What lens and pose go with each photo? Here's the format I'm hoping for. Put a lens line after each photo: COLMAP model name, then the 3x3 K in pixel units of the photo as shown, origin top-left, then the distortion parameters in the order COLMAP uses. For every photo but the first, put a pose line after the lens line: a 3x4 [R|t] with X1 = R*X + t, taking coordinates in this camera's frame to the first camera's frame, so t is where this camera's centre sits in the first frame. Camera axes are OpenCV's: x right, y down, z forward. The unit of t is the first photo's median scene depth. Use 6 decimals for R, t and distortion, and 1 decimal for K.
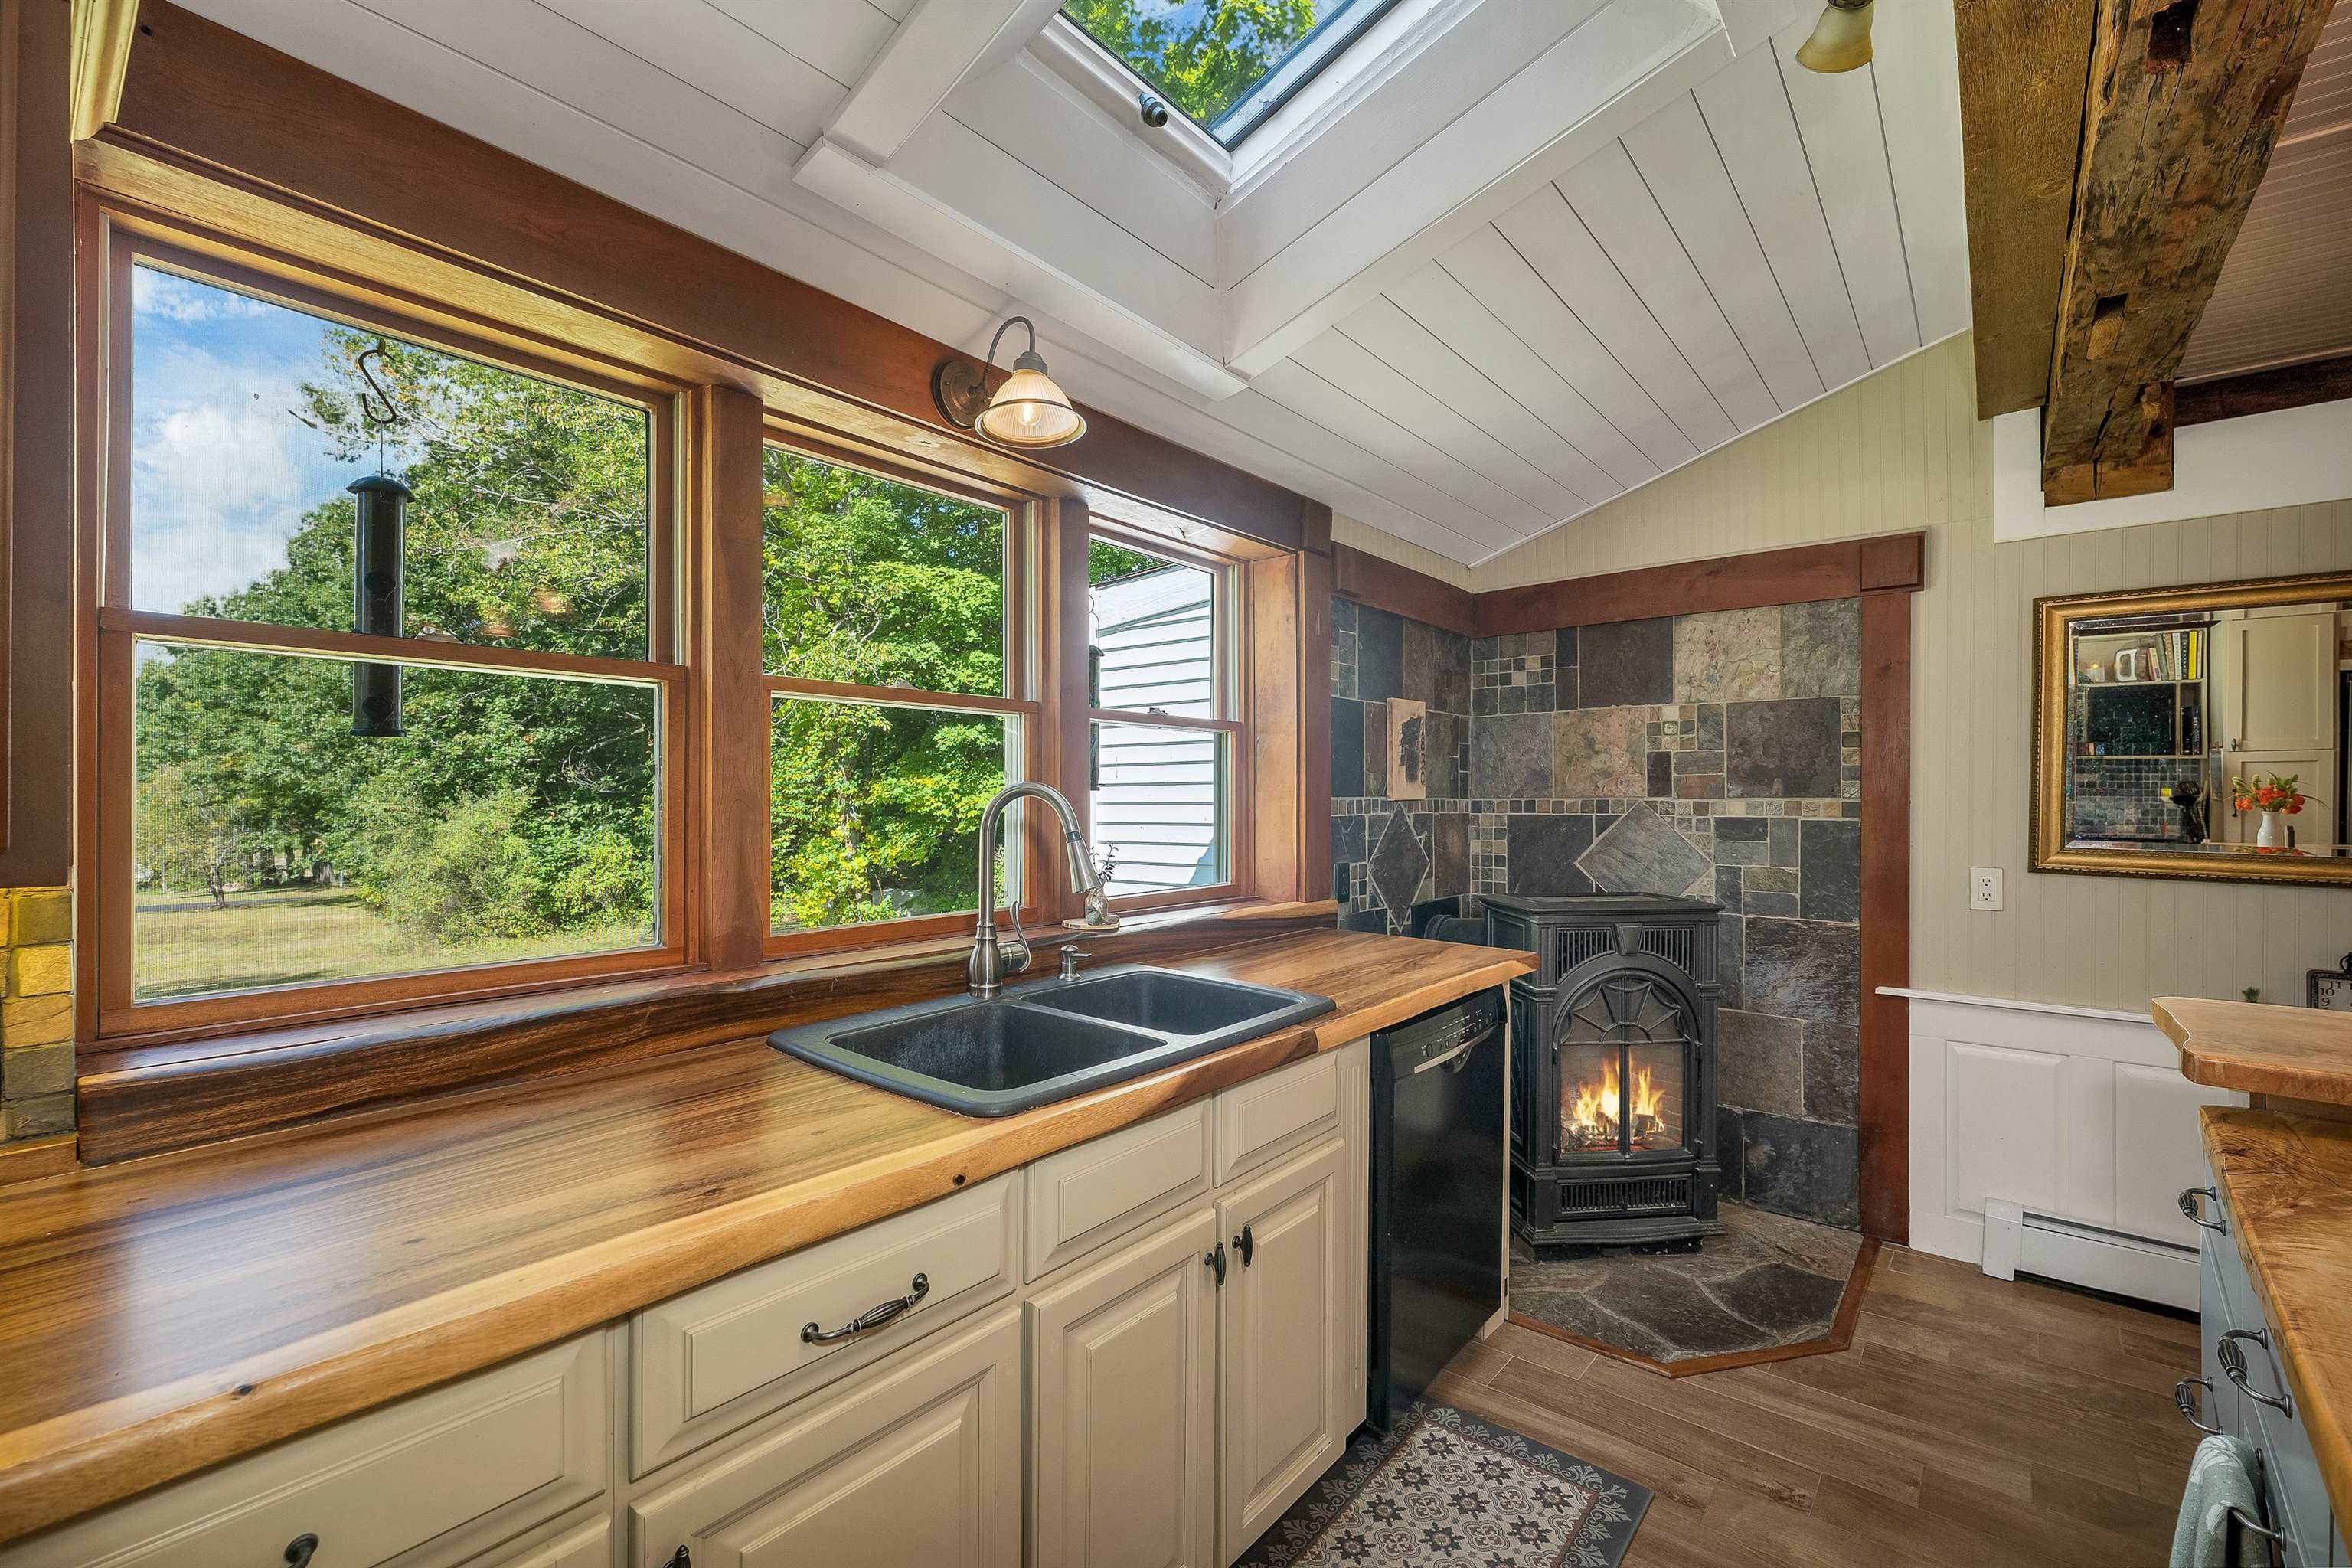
lens RADIAL K [[986.6, 0, 1177.2], [0, 986.6, 788.1], [0, 0, 1]] dist [0.007607, 0.000627]
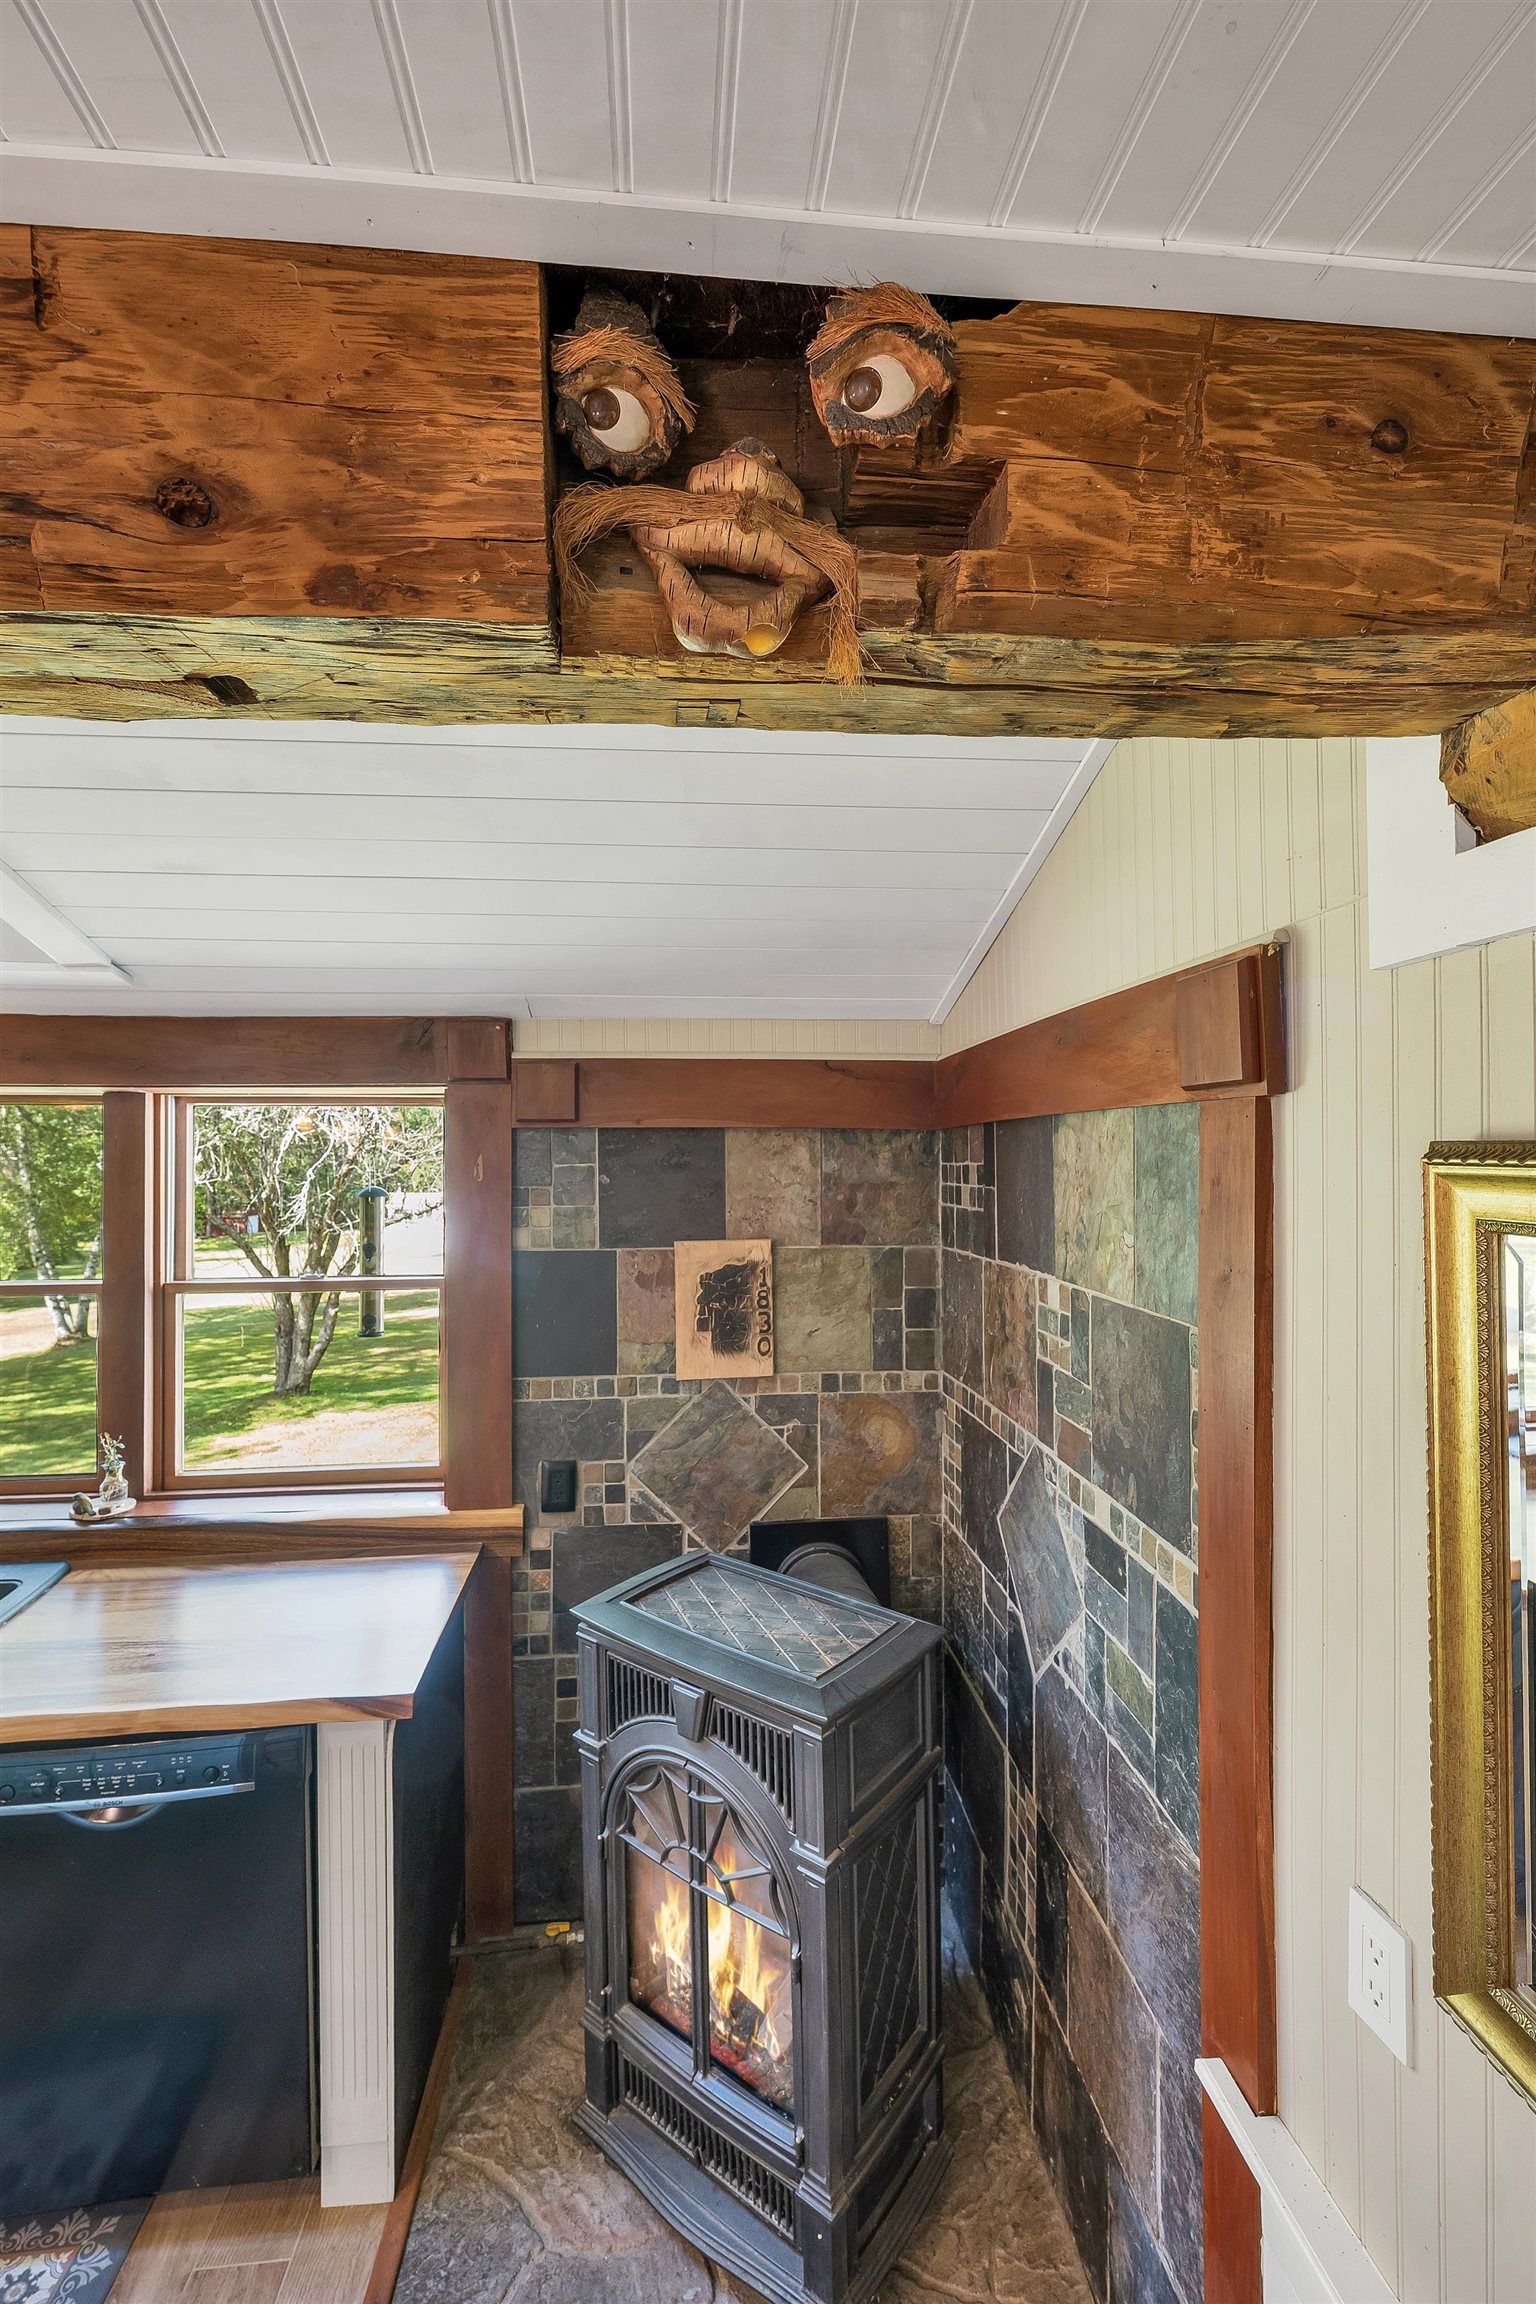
lens RADIAL K [[966.4, 0, 761.5], [0, 966.4, 1150.5], [0, 0, 1]] dist [0.007607, 0.000627]
pose [[0.709942, -0.002904, -0.704254, 0.766704], [0.007639, 0.999964, 0.003577, -0.160247], [0.704219, -0.007919, 0.709939, 0.527818]]
